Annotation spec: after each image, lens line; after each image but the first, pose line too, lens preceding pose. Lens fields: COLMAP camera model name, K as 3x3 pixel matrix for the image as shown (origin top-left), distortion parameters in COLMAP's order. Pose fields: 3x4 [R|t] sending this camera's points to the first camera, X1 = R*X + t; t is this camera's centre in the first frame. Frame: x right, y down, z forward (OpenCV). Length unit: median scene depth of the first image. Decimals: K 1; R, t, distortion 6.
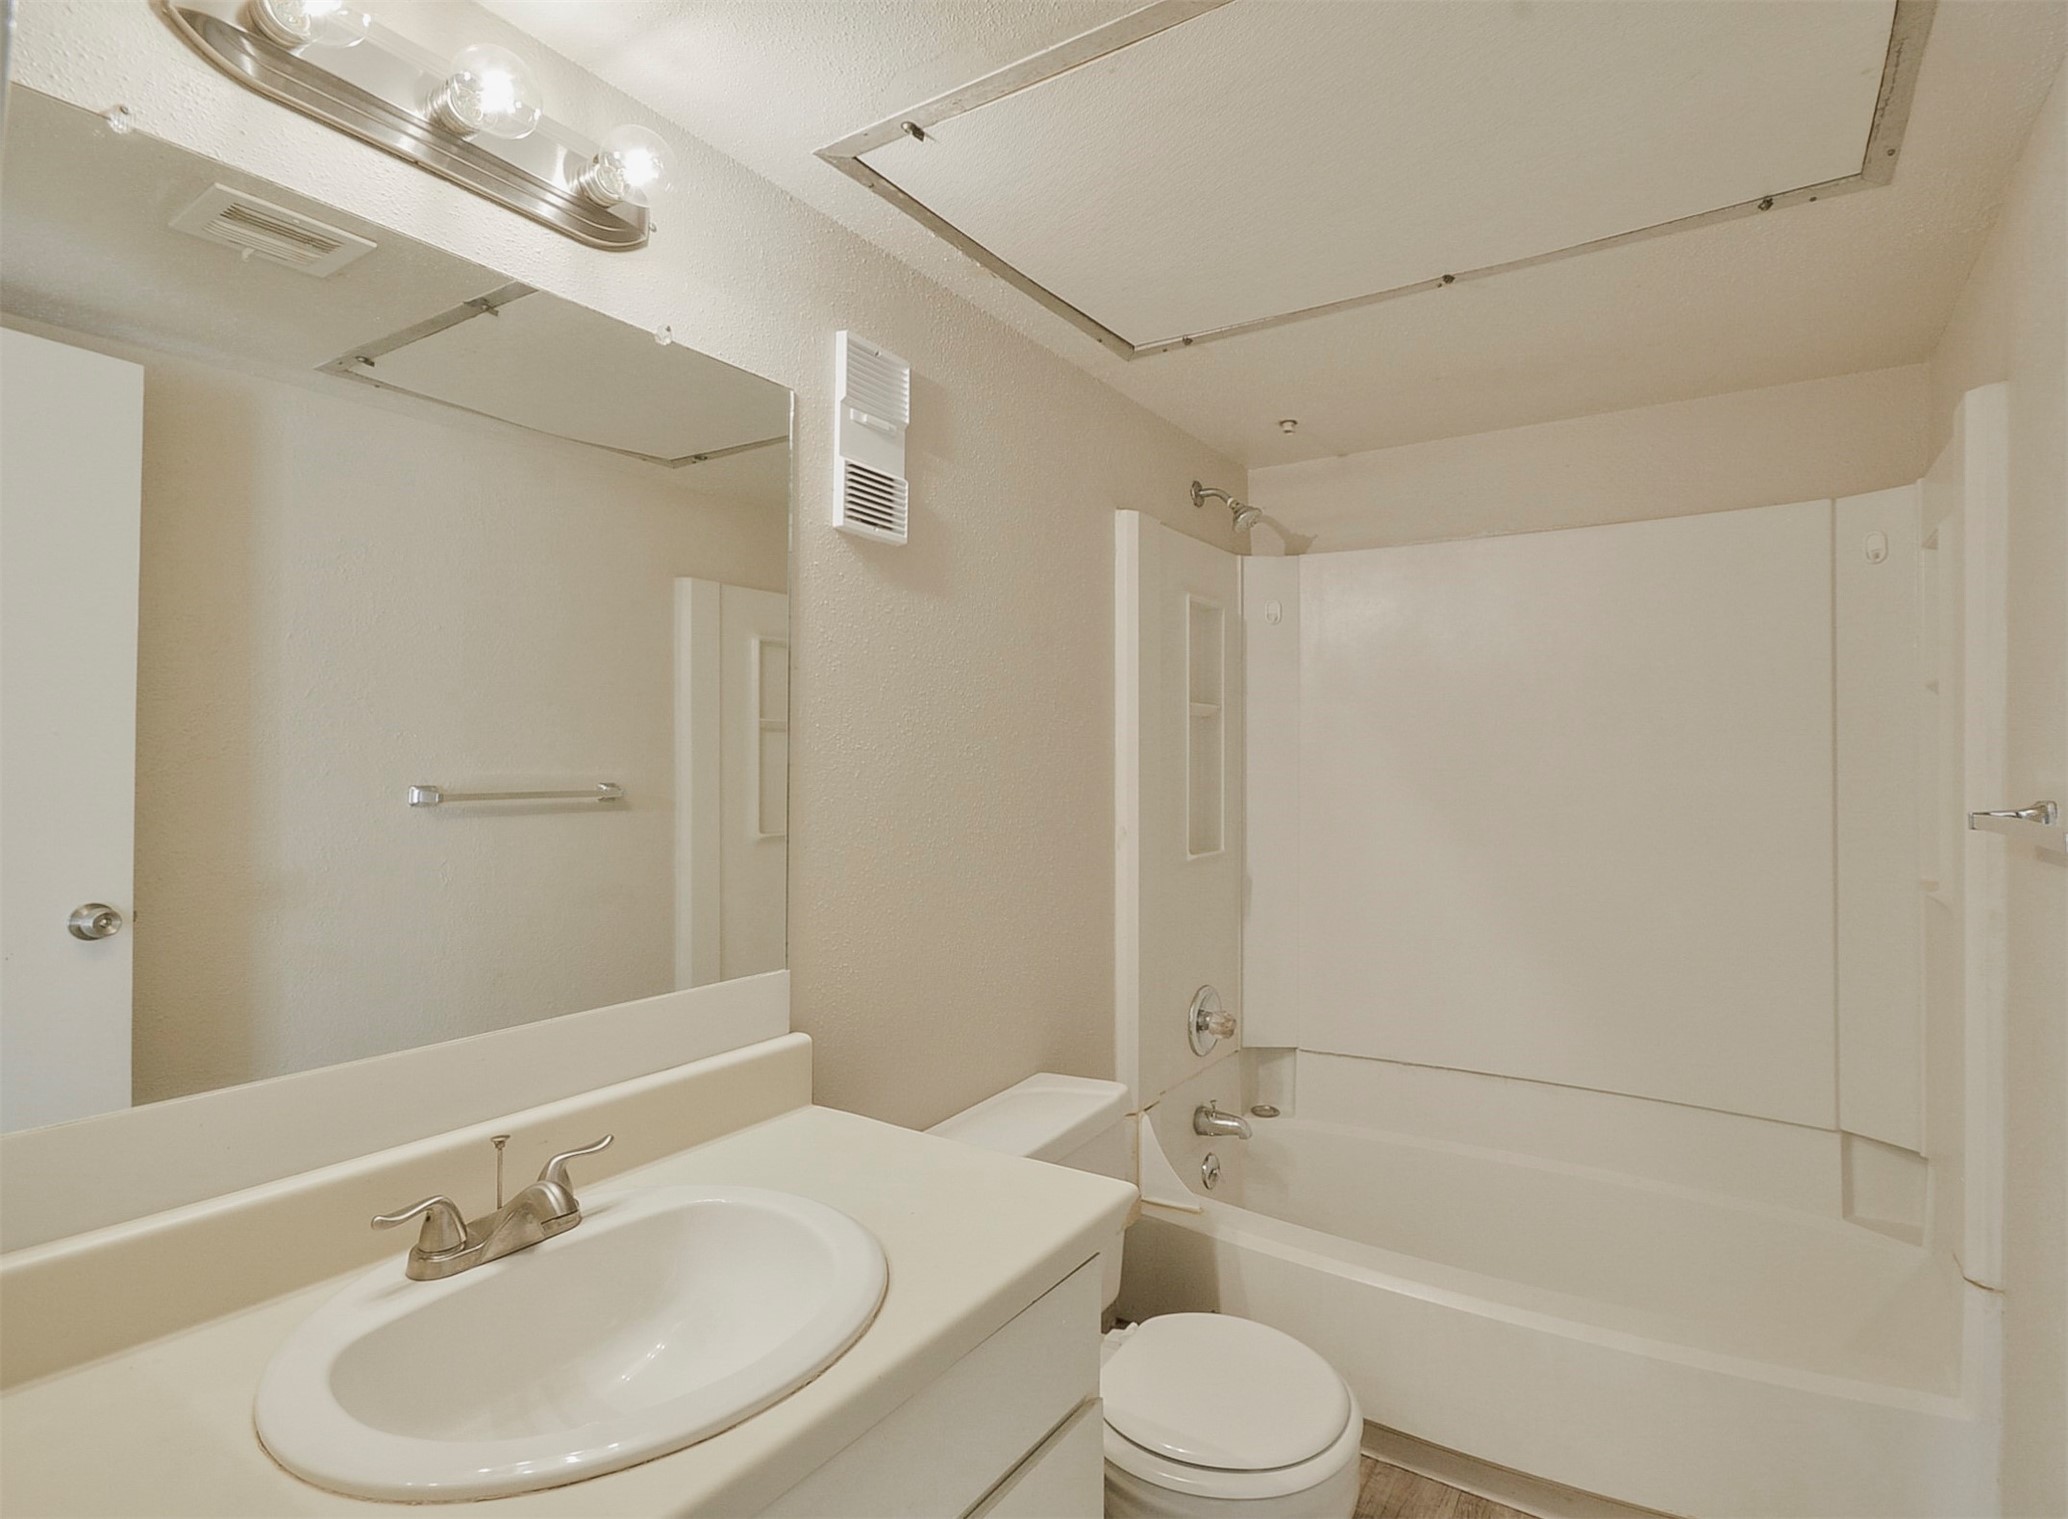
lens RADIAL K [[1070.4, 0, 1034.0], [0, 1070.4, 759.5], [0, 0, 1]] dist [-0.000994, -0.000106]
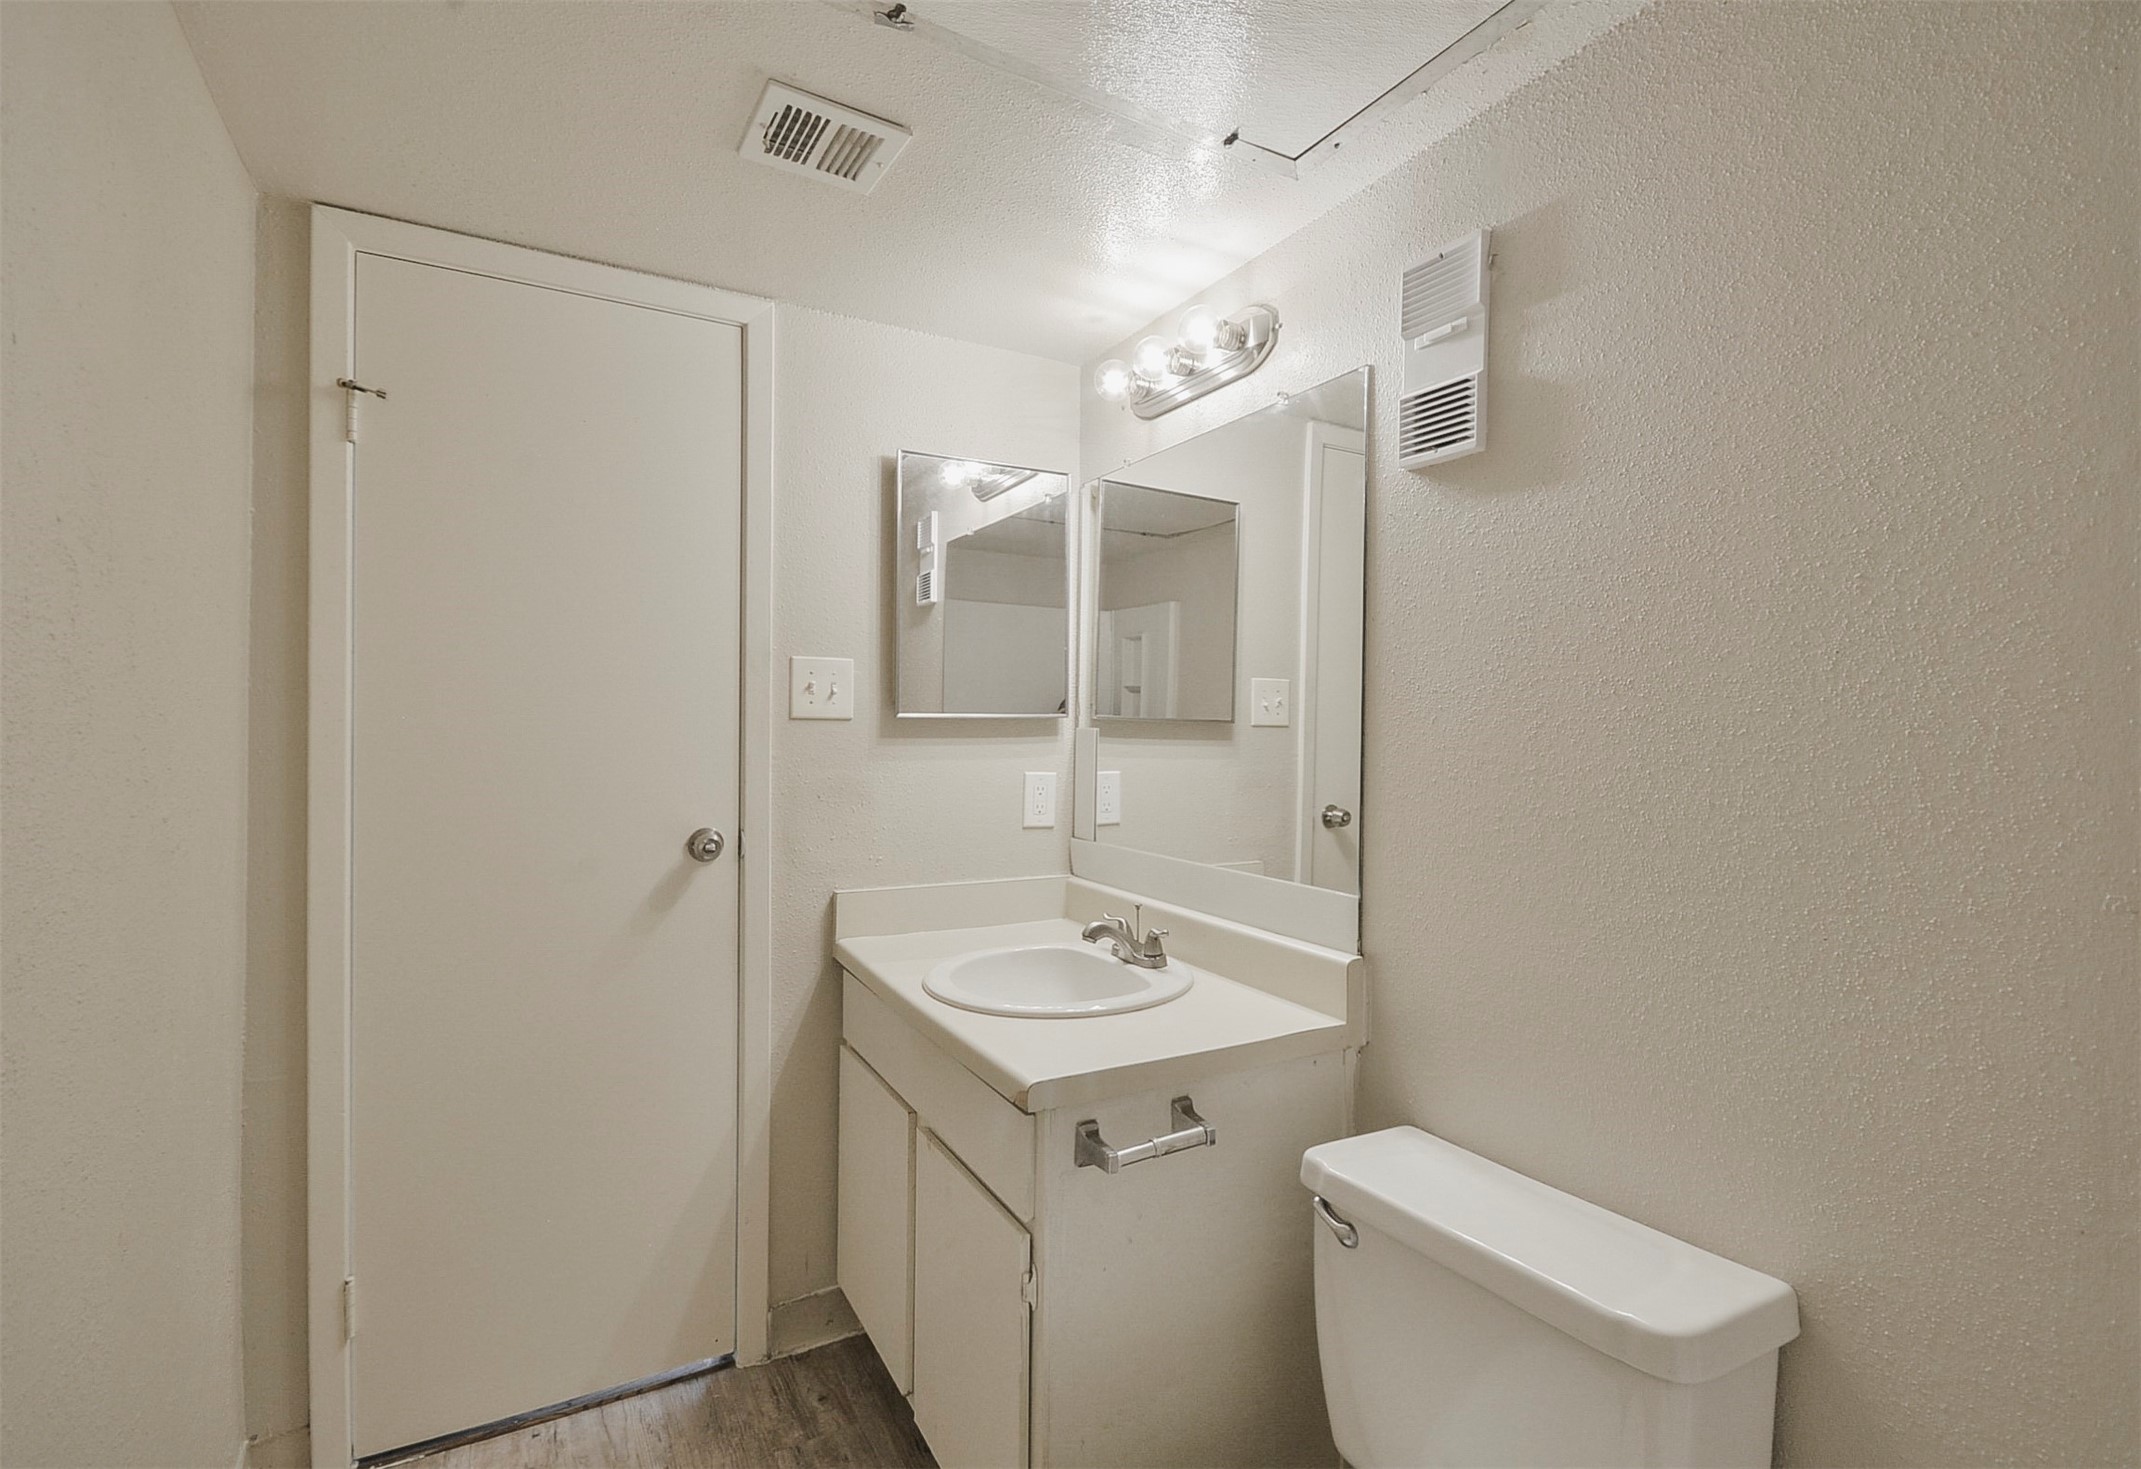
lens RADIAL K [[986.4, 0, 1070.5], [0, 986.4, 734.5], [0, 0, 1]] dist [-0.000839, -0.000127]
pose [[-0.467586, 0.000626, -0.883947, 0.750741], [-0.002480, 0.999995, 0.002020, 0.025477], [0.883944, 0.003137, -0.467582, 1.132880]]
